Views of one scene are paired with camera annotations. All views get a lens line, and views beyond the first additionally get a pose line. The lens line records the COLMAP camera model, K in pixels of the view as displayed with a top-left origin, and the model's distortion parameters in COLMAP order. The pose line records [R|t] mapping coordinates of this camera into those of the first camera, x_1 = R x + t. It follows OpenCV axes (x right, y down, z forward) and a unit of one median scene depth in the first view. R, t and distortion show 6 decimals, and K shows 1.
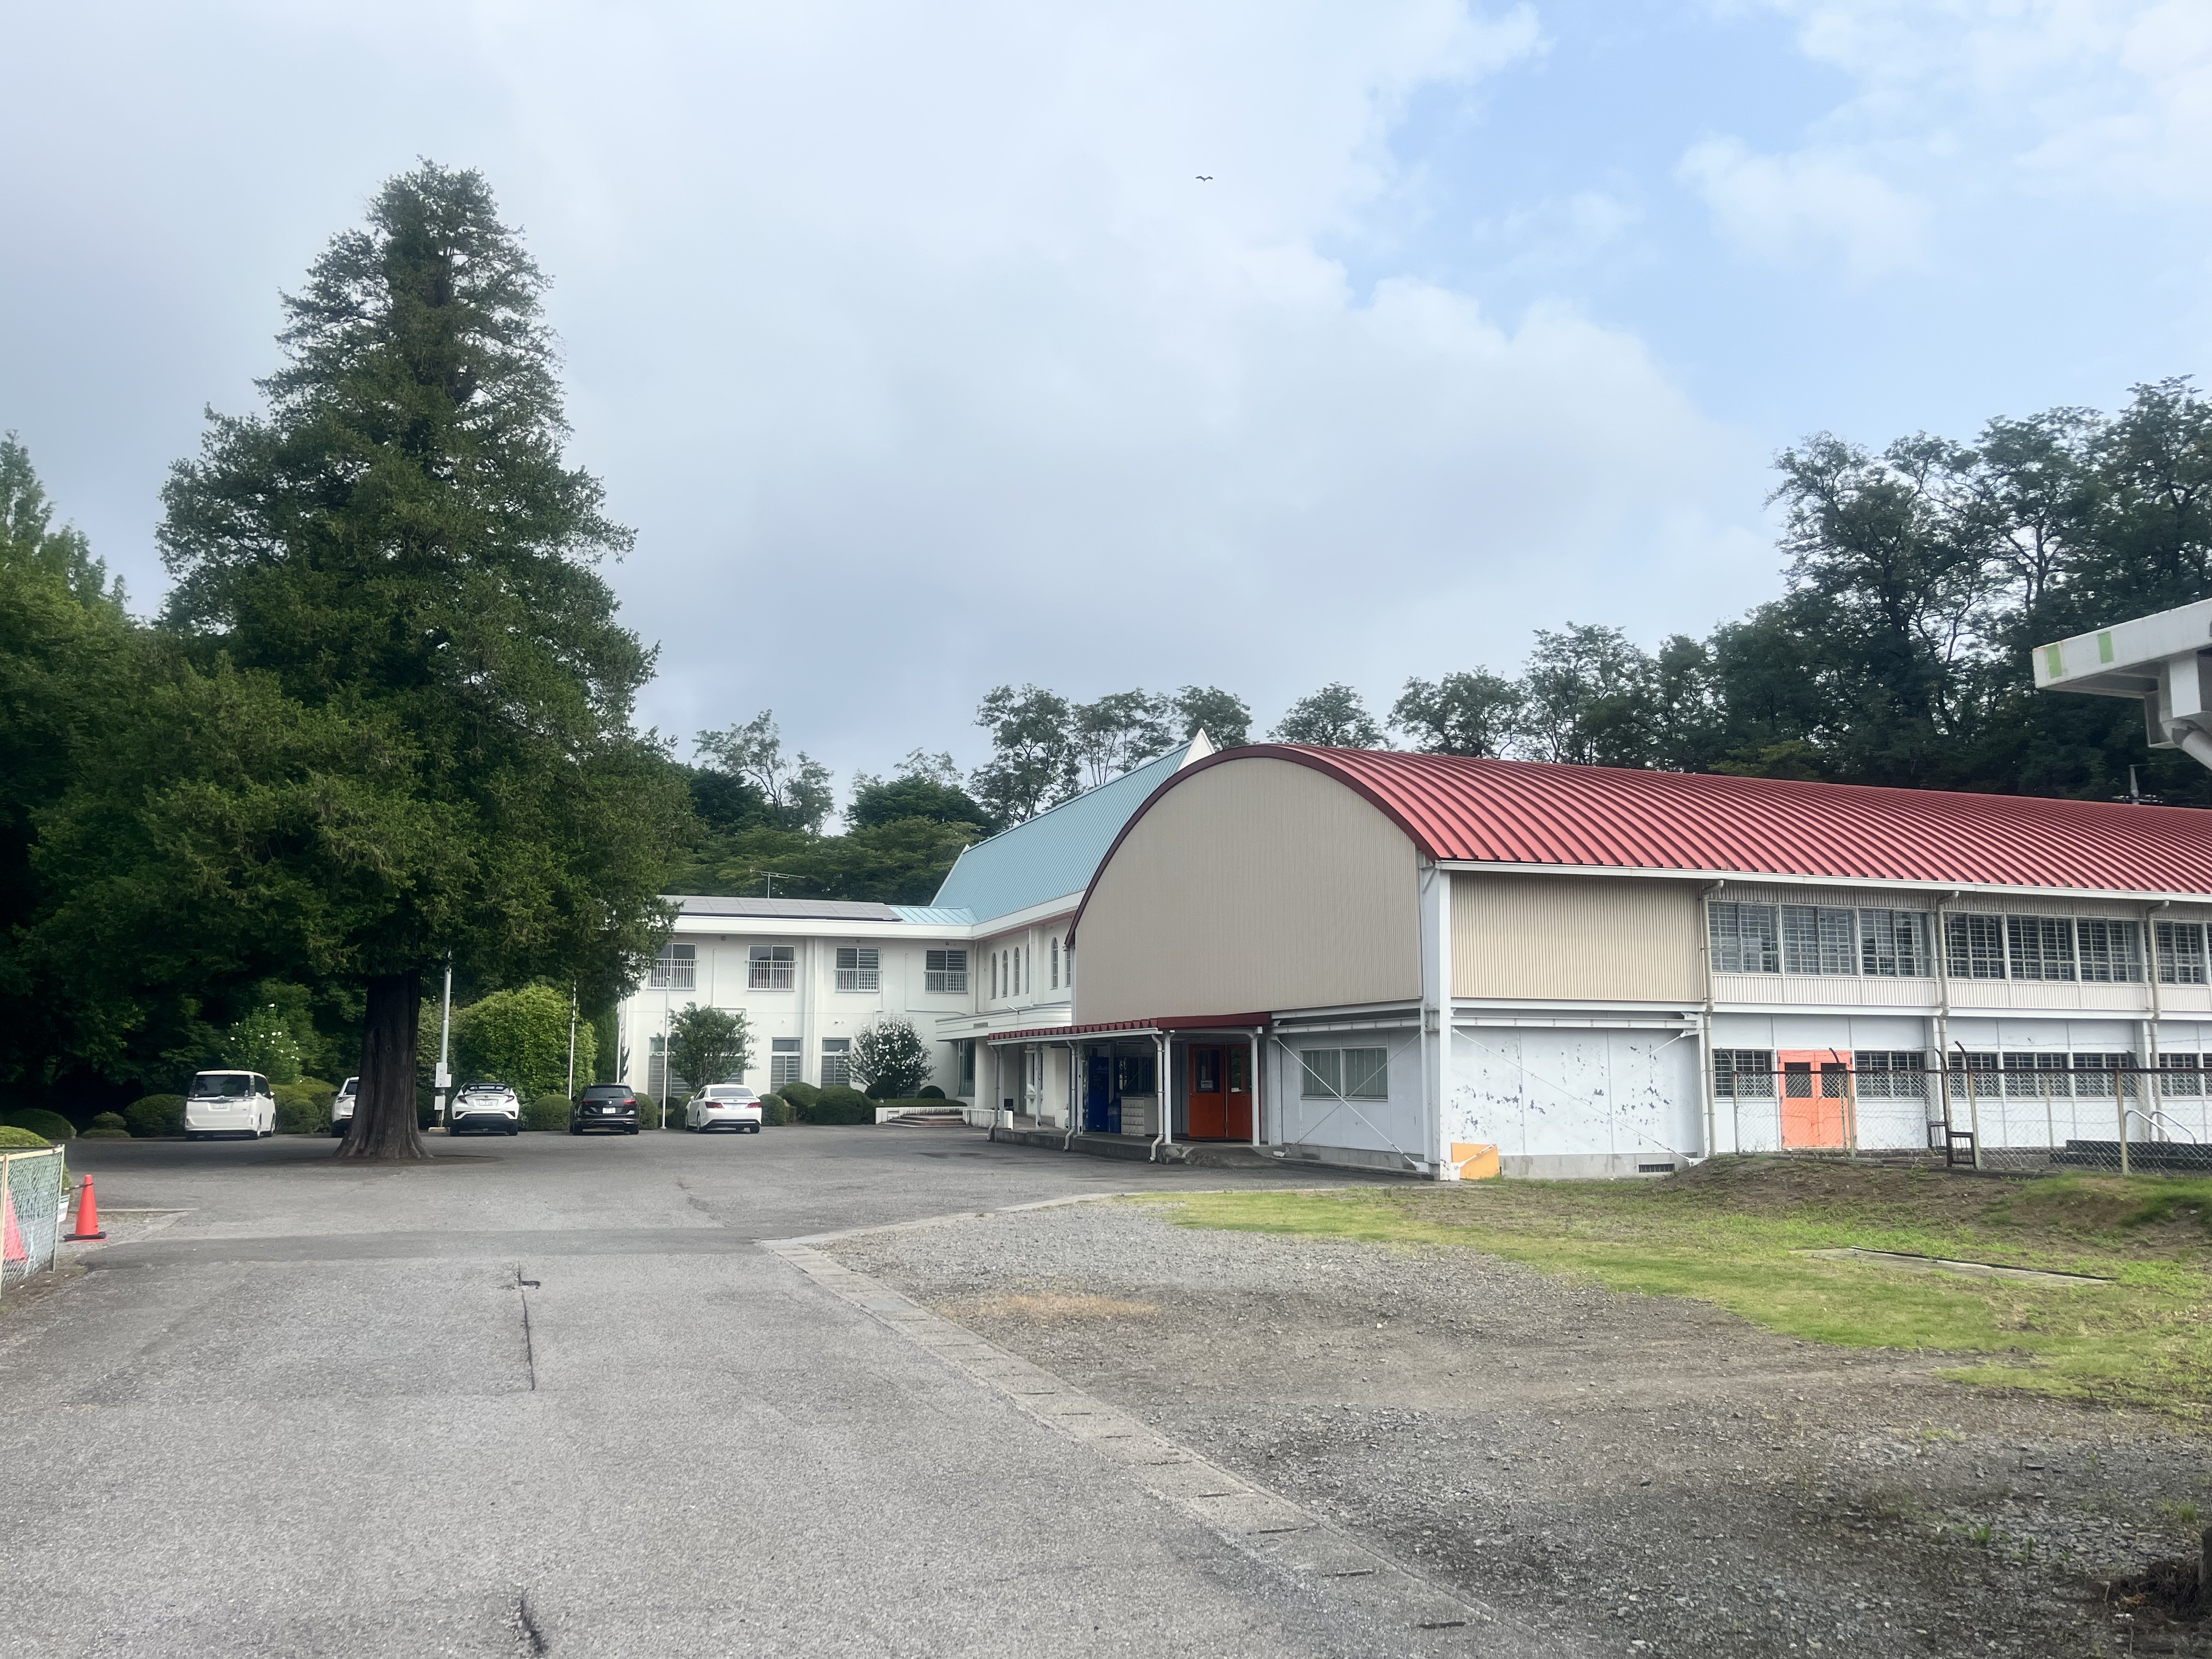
lens RADIAL K [[1682.9, 0, 1100.8], [0, 1682.9, 860.3], [0, 0, 1]] dist [0.068272, -0.086902]
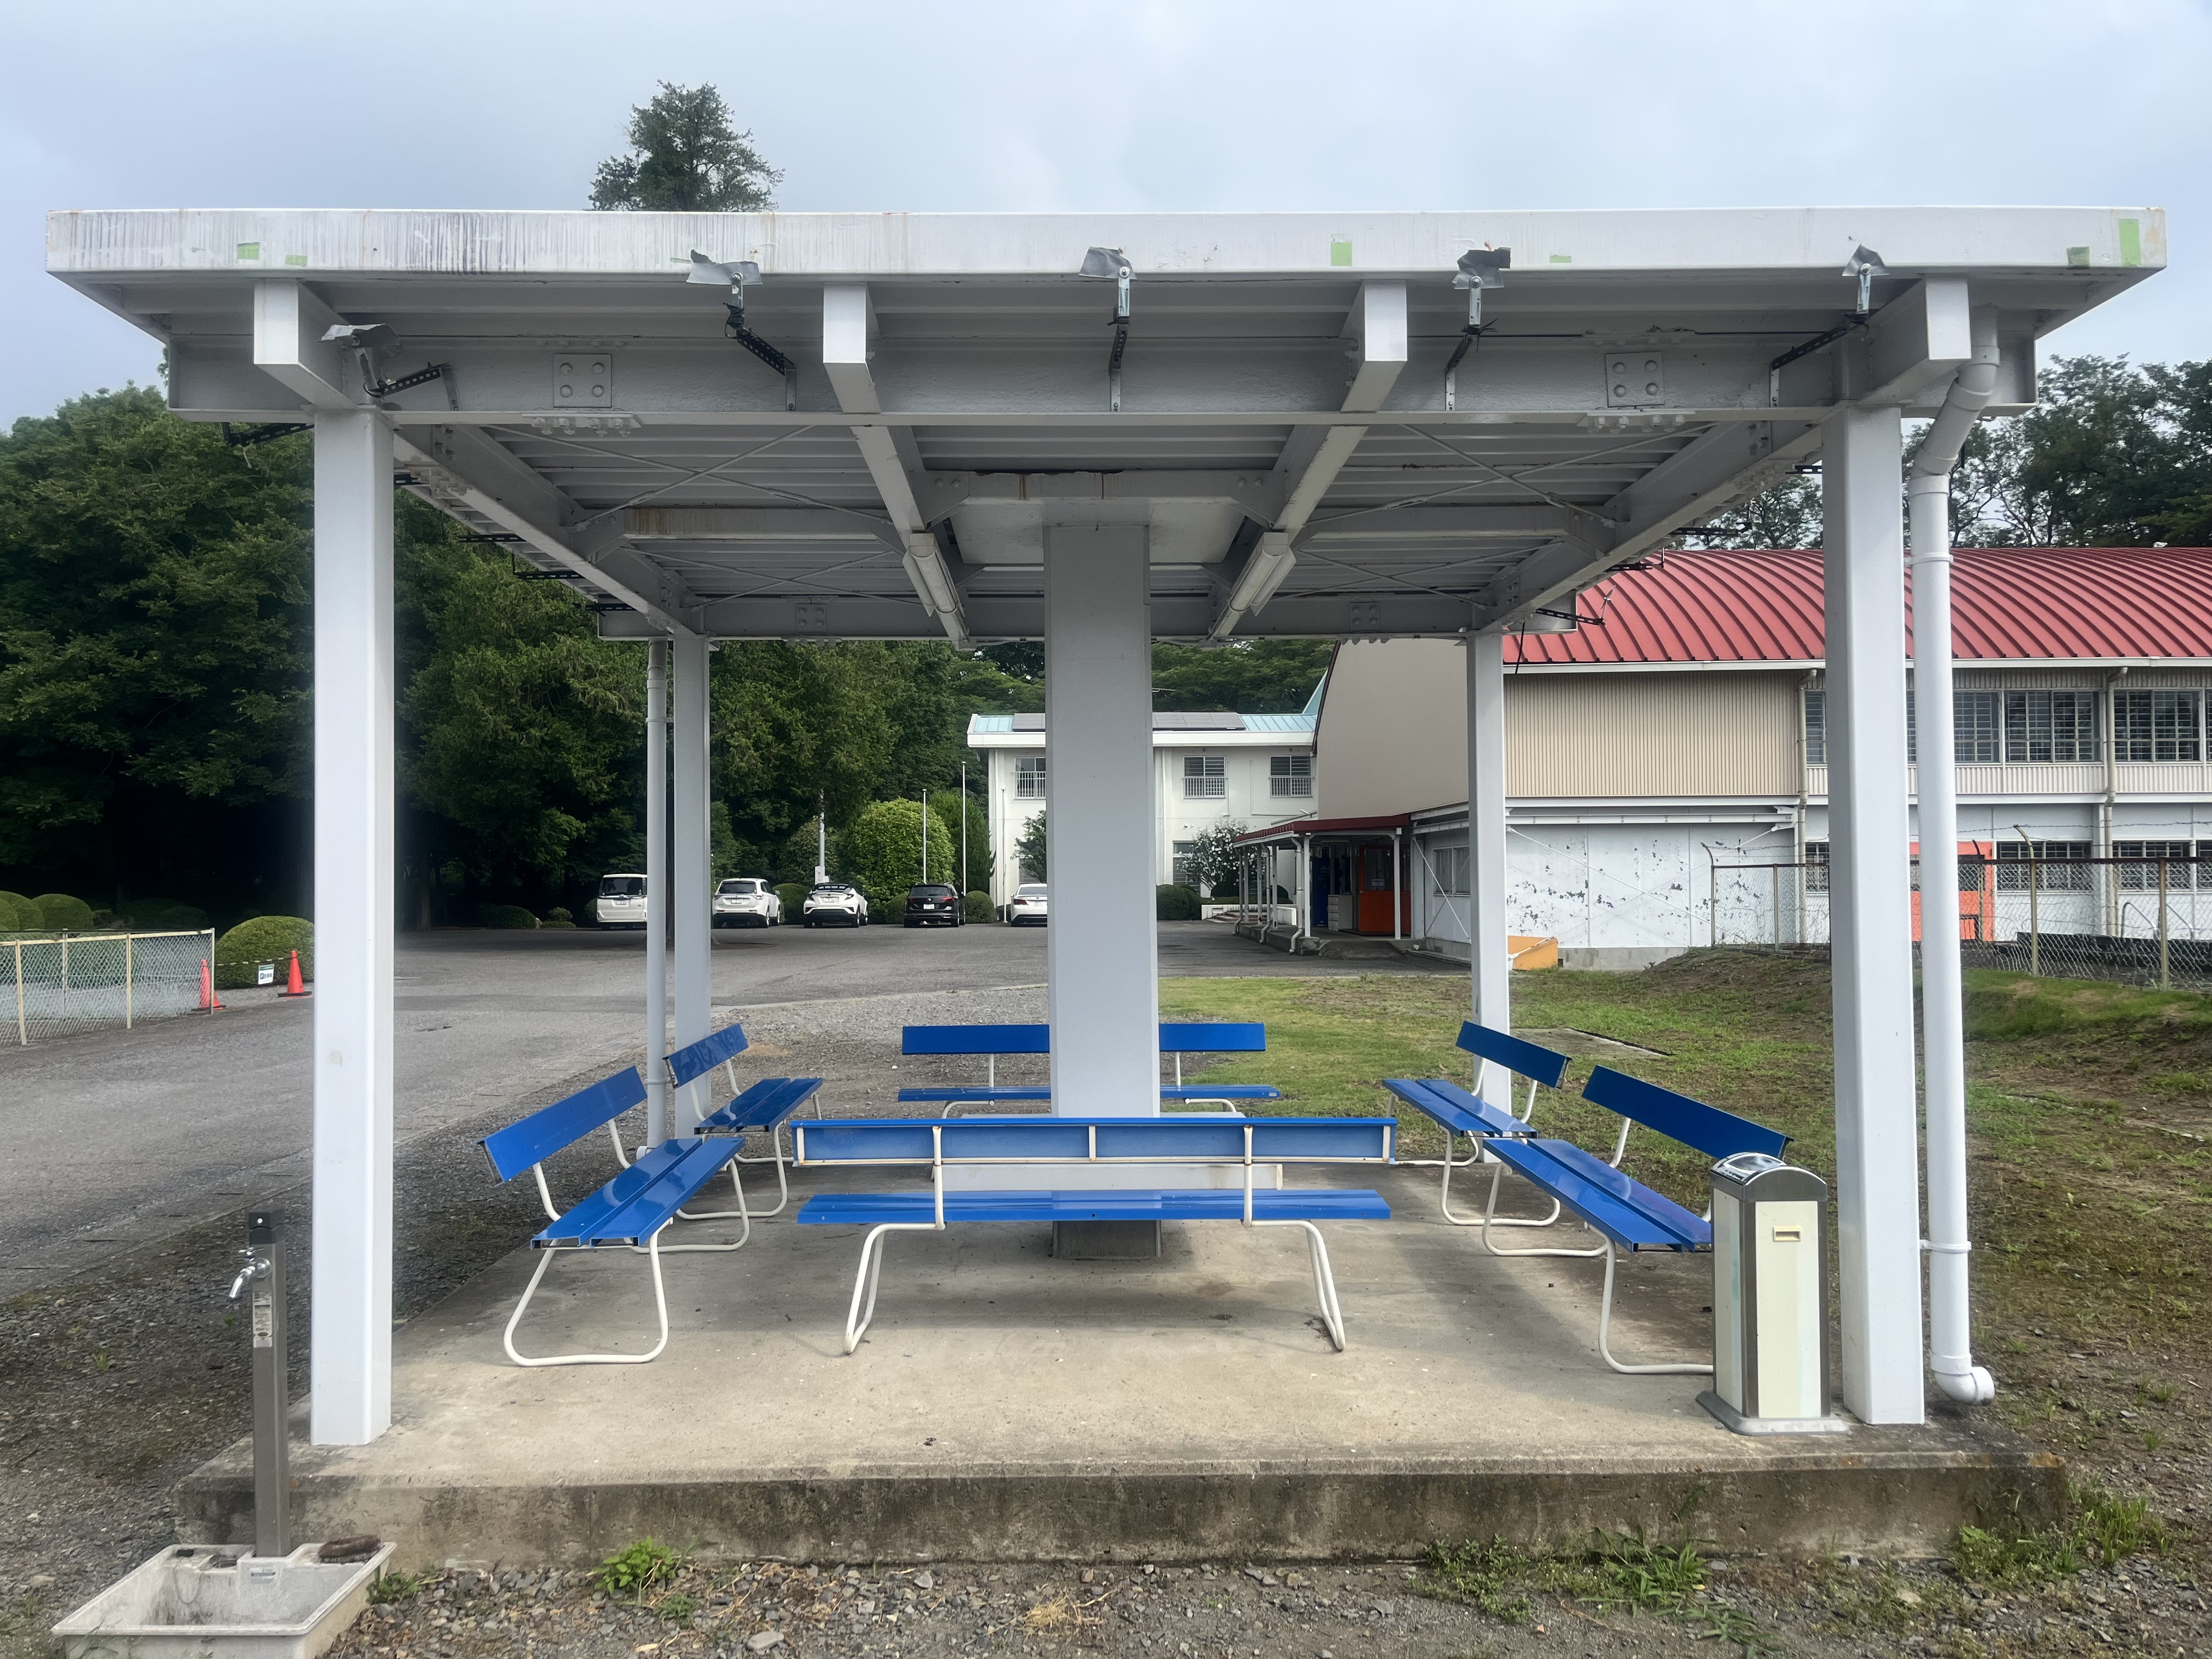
lens RADIAL K [[1682.9, 0, 1100.8], [0, 1682.9, 860.3], [0, 0, 1]] dist [0.068272, -0.086902]
pose [[0.948272, -0.009807, -0.317307, 0.266771], [0.047103, 0.992806, 0.110083, -0.005724], [0.313945, -0.119335, 0.941912, -0.052918]]
